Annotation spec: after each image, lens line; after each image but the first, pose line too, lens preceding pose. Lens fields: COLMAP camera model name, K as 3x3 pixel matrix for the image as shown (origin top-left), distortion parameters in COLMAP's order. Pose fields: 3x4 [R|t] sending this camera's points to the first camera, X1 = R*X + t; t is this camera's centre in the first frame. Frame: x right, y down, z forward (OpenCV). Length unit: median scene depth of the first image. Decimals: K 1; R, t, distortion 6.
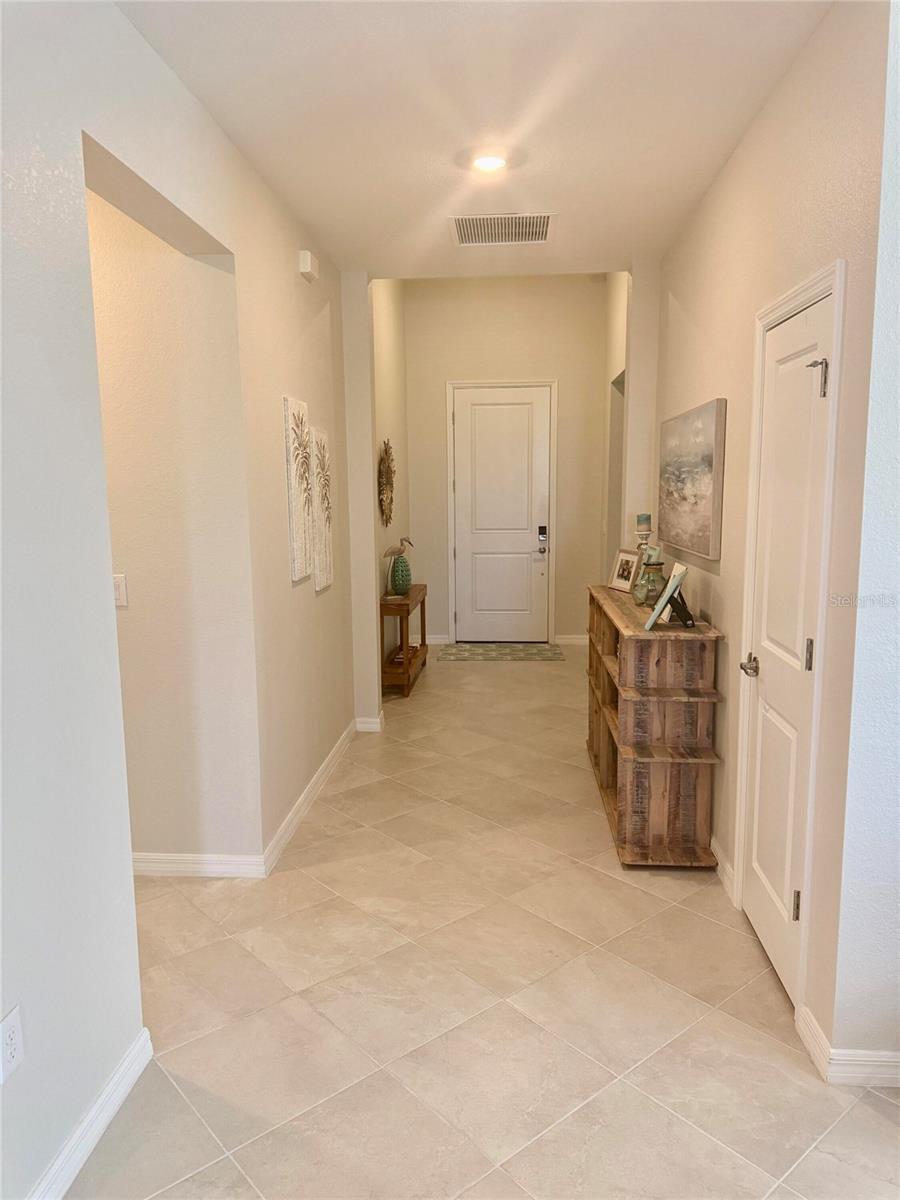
lens RADIAL K [[844.9, 0, 451.9], [0, 844.9, 599.5], [0, 0, 1]] dist [0.003879, 0.000083]
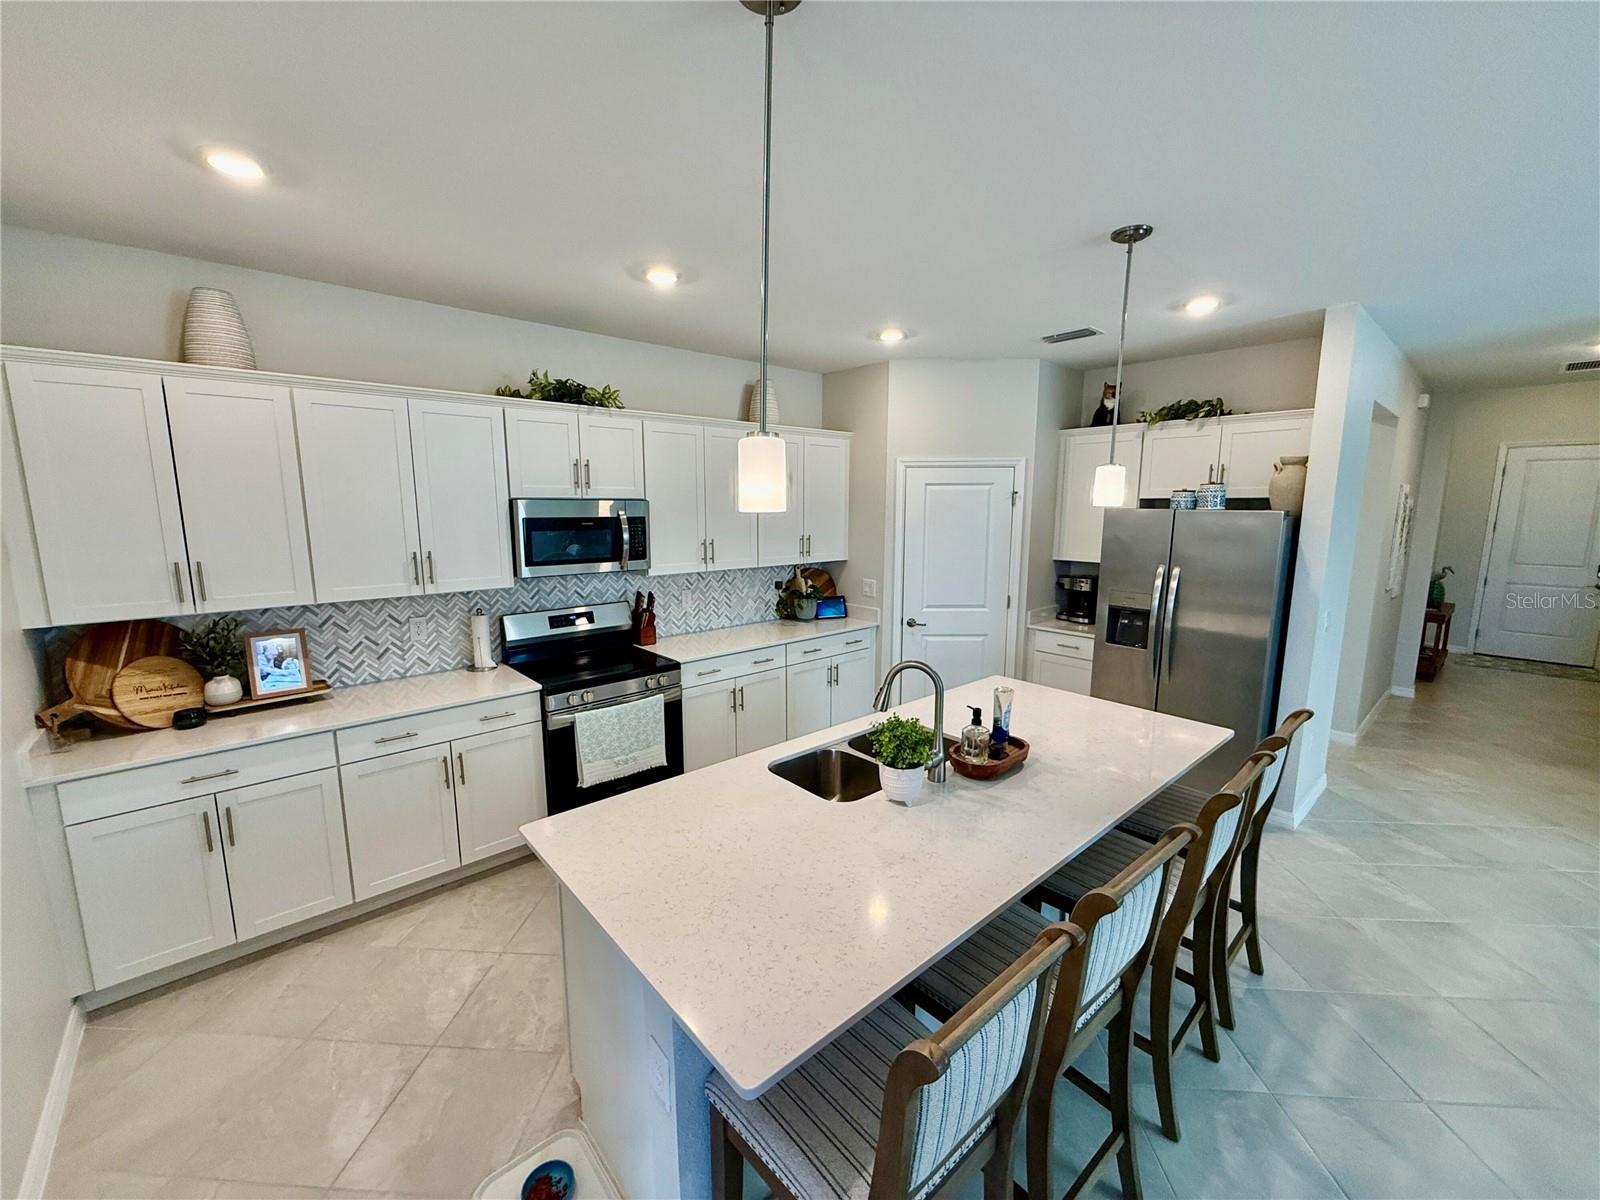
lens RADIAL K [[638.2, 0, 791.0], [0, 638.2, 603.3], [0, 0, 1]] dist [0.001138, 0.000237]
pose [[0.711977, 0.113504, -0.692969, -0.102014], [-0.101578, 0.993118, 0.058302, 0.036680], [0.694817, 0.028881, 0.718606, -0.545484]]
